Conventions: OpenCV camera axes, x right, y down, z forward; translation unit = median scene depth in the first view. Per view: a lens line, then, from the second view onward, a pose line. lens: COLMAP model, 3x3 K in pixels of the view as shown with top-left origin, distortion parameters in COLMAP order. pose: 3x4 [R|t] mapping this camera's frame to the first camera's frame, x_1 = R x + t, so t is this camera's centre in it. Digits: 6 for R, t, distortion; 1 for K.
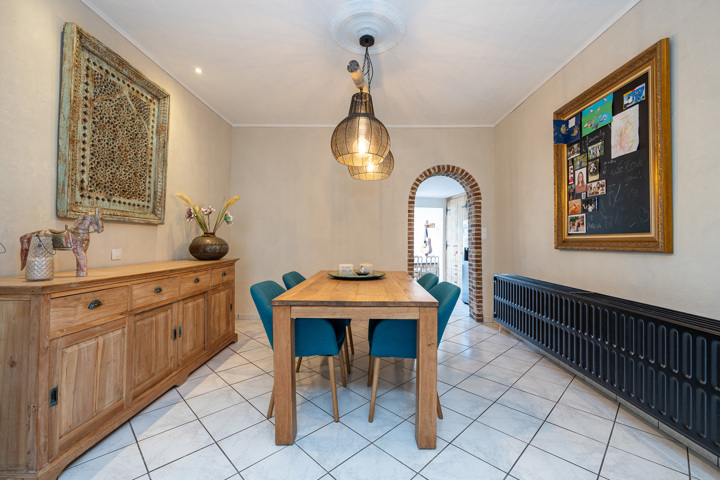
lens RADIAL K [[298.4, 0, 360.0], [0, 298.4, 240.0], [0, 0, 1]] dist [-0.001592, -0.000095]
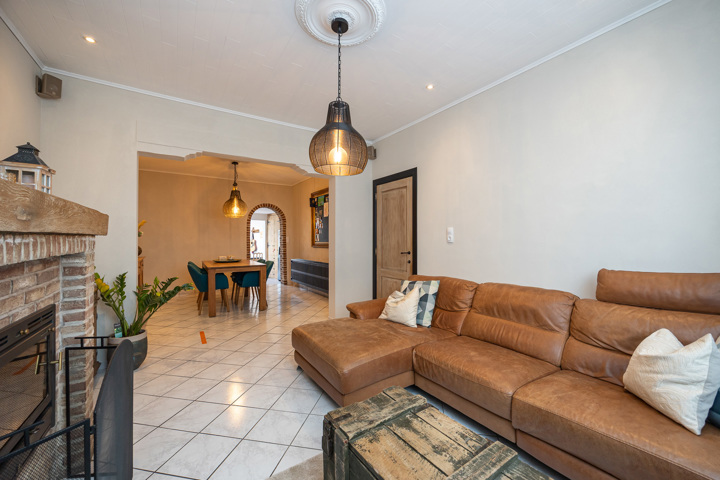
lens RADIAL K [[280.6, 0, 362.5], [0, 280.6, 238.6], [0, 0, 1]] dist [-0.001572, -0.000136]
pose [[0.819183, -0.006545, 0.573494, -0.330472], [0.006576, 0.999976, 0.002019, -0.040125], [-0.573494, 0.002117, 0.819207, -1.100628]]
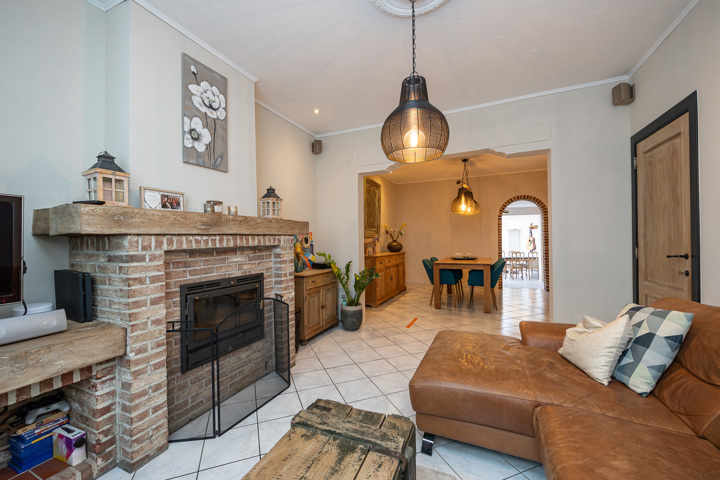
lens RADIAL K [[288.3, 0, 360.0], [0, 288.3, 240.0], [0, 0, 1]] dist [-0.001046, -0.000257]
pose [[0.922556, -0.020021, -0.385345, 0.093260], [0.020919, 0.999779, -0.001863, -0.027140], [0.385297, -0.006342, 0.922771, -1.121488]]
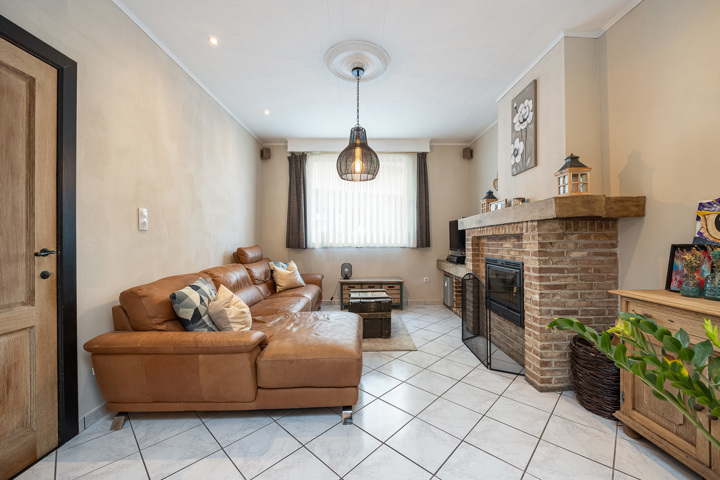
lens RADIAL K [[280.6, 0, 362.5], [0, 280.6, 238.6], [0, 0, 1]] dist [-0.001572, -0.000136]
pose [[-0.999440, -0.005534, -0.033001, -0.005302], [-0.005368, 0.999972, -0.005141, 0.000049], [0.033029, -0.004961, -0.999442, 0.278362]]
